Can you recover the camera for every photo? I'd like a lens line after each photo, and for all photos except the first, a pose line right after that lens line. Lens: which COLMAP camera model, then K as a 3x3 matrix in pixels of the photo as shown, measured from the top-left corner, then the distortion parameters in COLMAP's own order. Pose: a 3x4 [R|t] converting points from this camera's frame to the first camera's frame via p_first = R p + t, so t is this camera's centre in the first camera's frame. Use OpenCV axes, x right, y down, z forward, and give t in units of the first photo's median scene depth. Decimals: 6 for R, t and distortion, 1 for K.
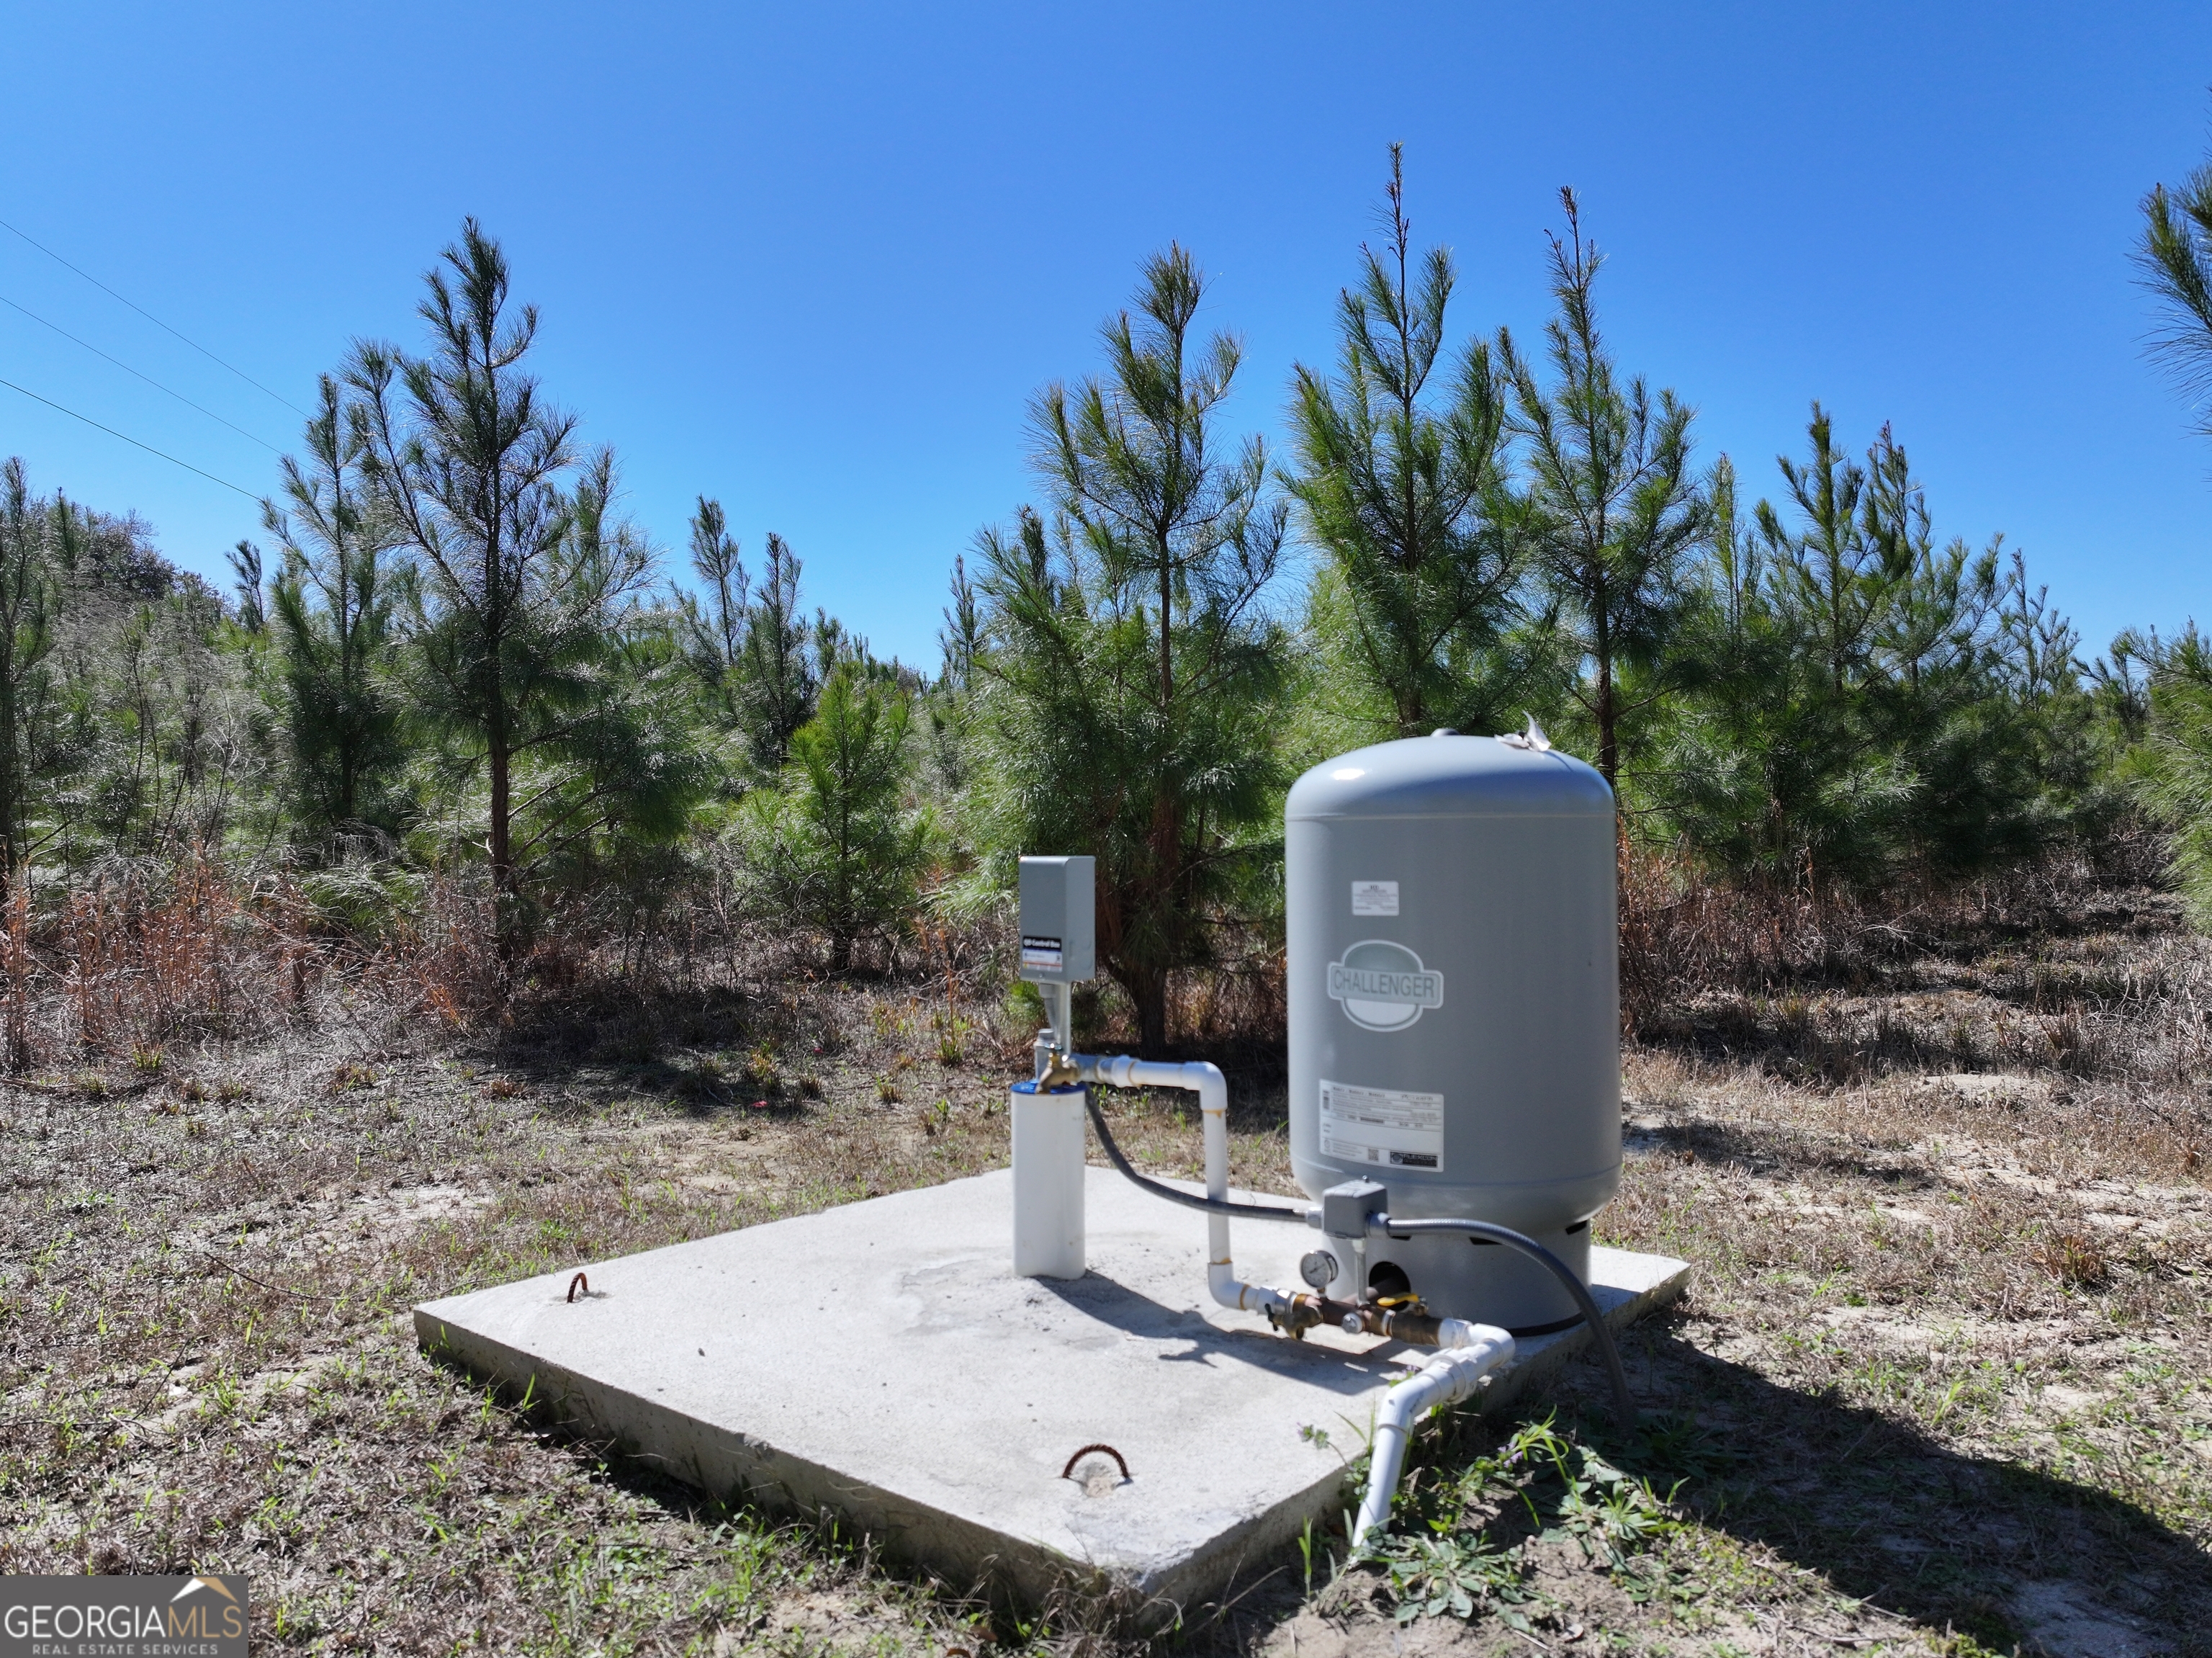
lens RADIAL K [[1535.5, 0, 1103.7], [0, 1535.5, 821.5], [0, 0, 1]] dist [0.013119, 0.004915]
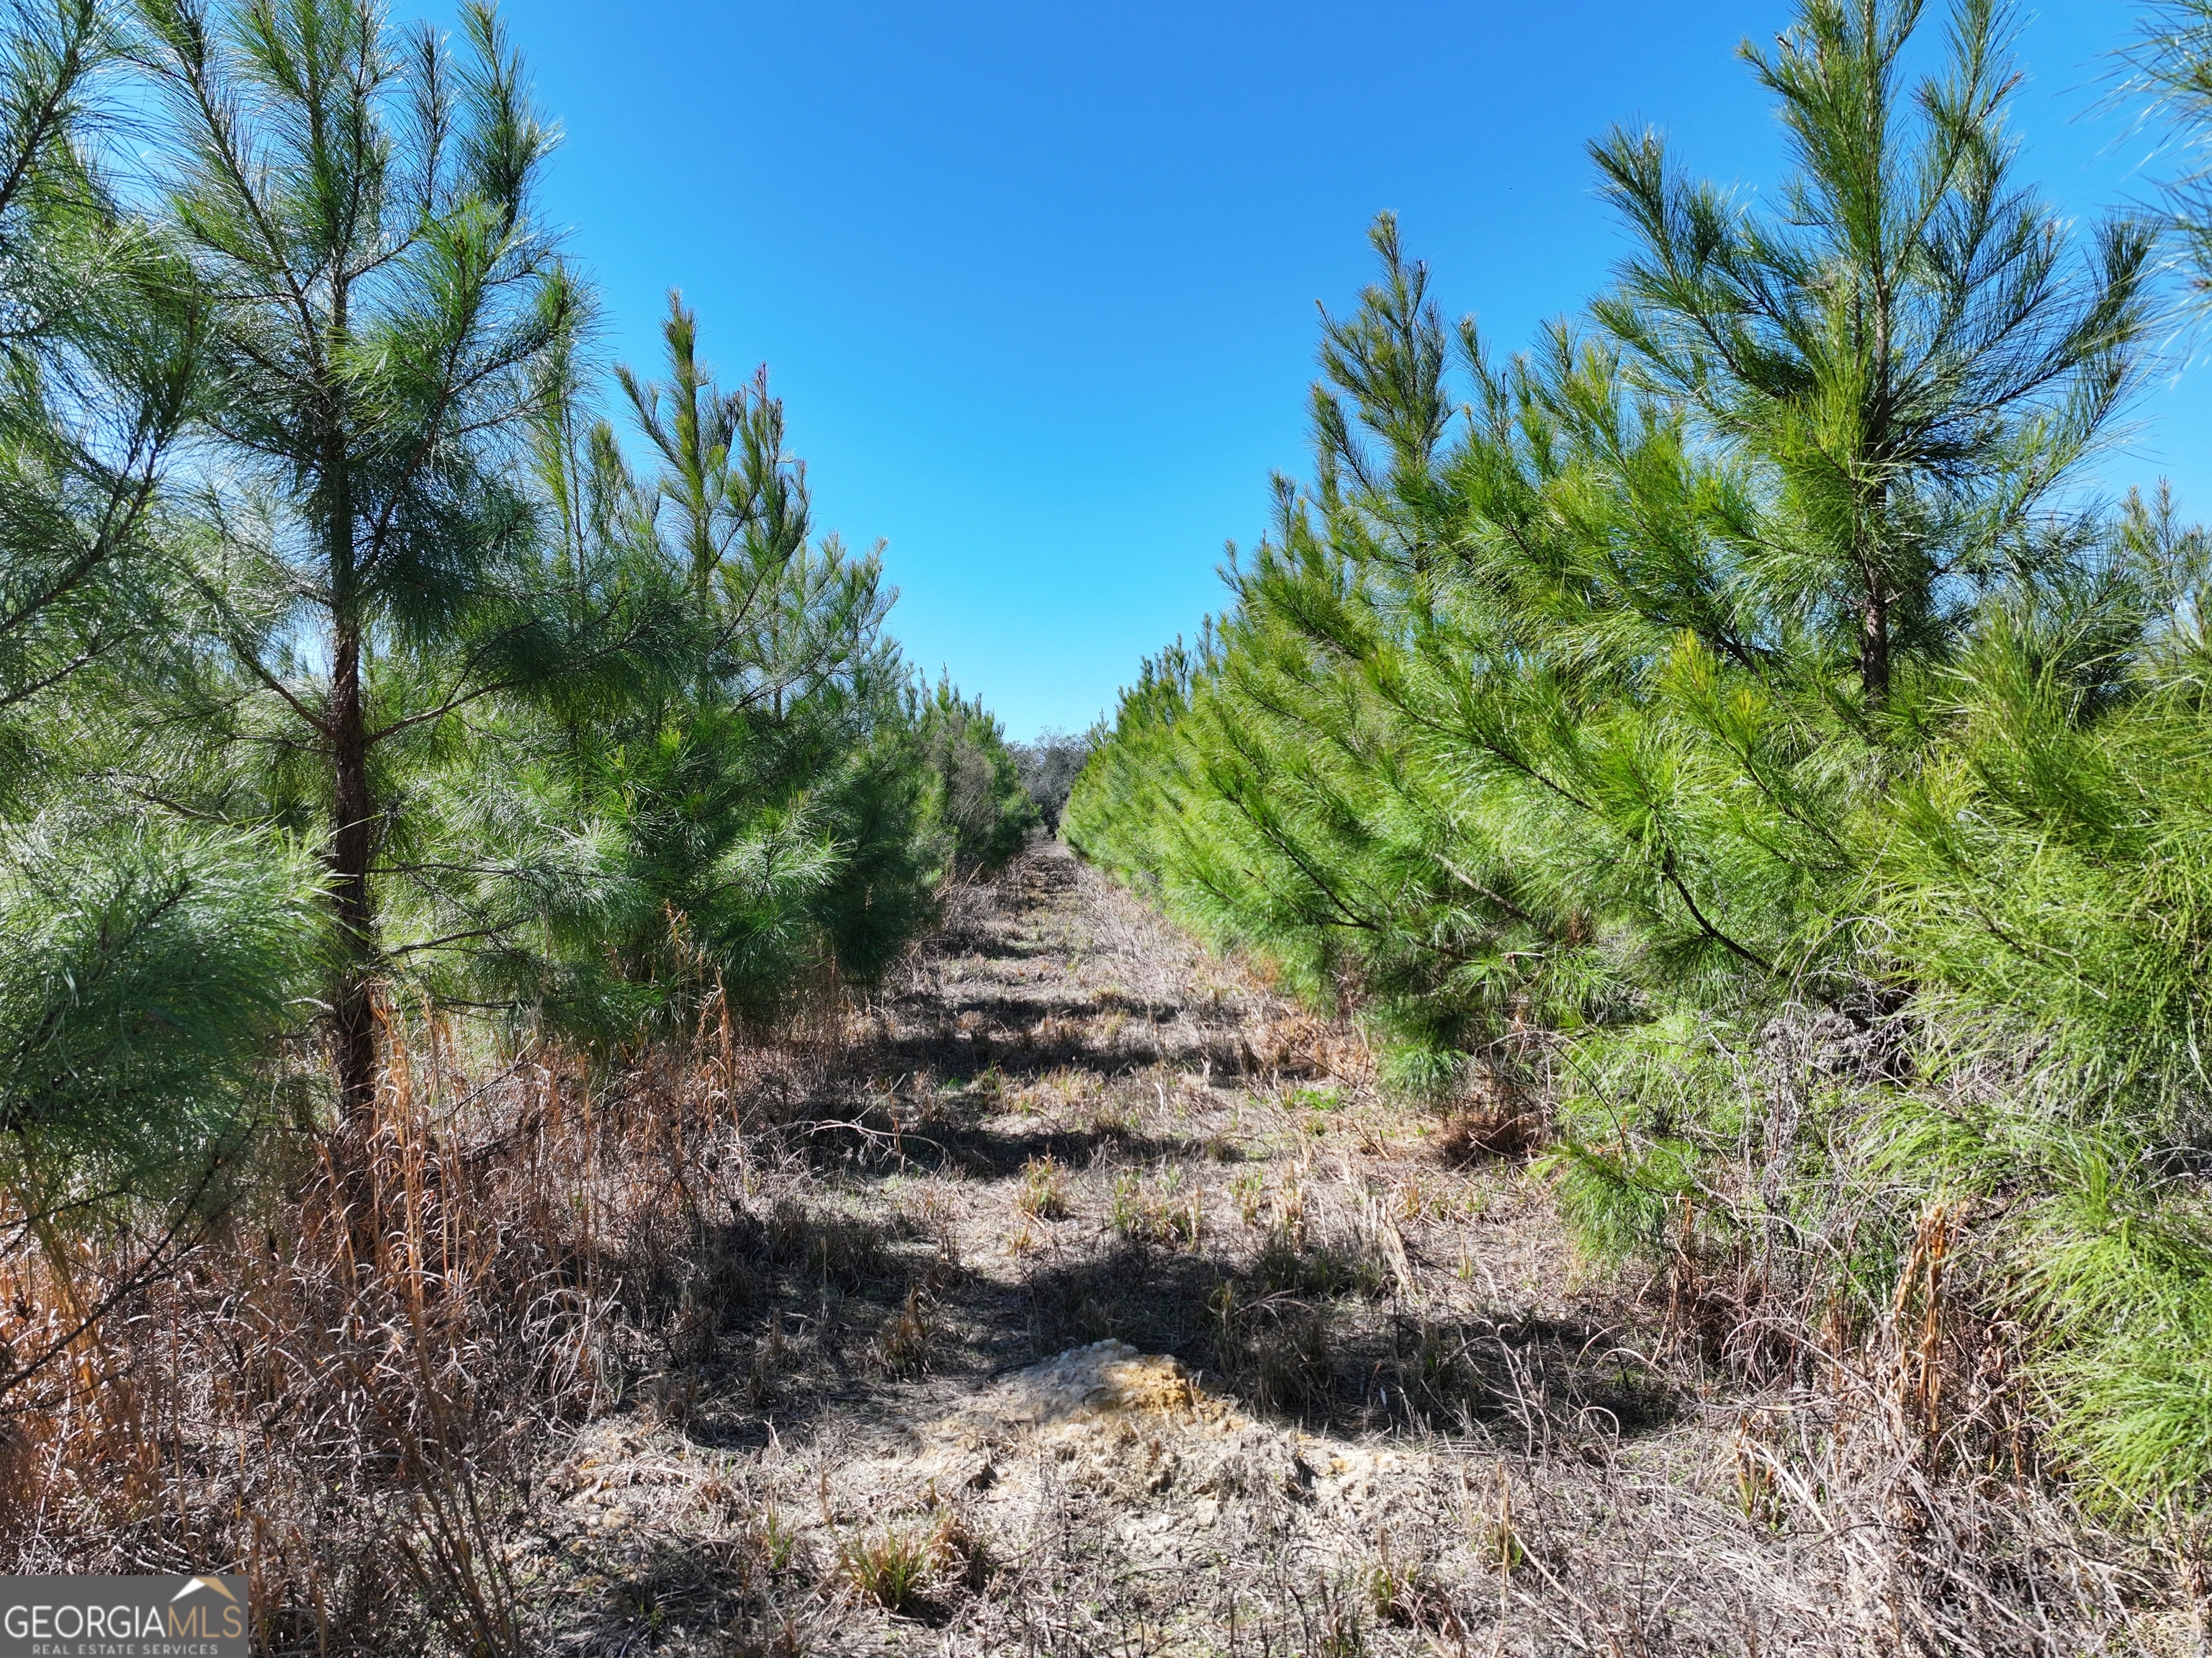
lens RADIAL K [[1535.5, 0, 1103.7], [0, 1535.5, 821.5], [0, 0, 1]] dist [0.013119, 0.004915]
pose [[0.715010, 0.008996, 0.699056, 0.155137], [-0.001588, 0.999936, -0.011243, -0.036664], [-0.699112, 0.006929, 0.714978, 0.479327]]
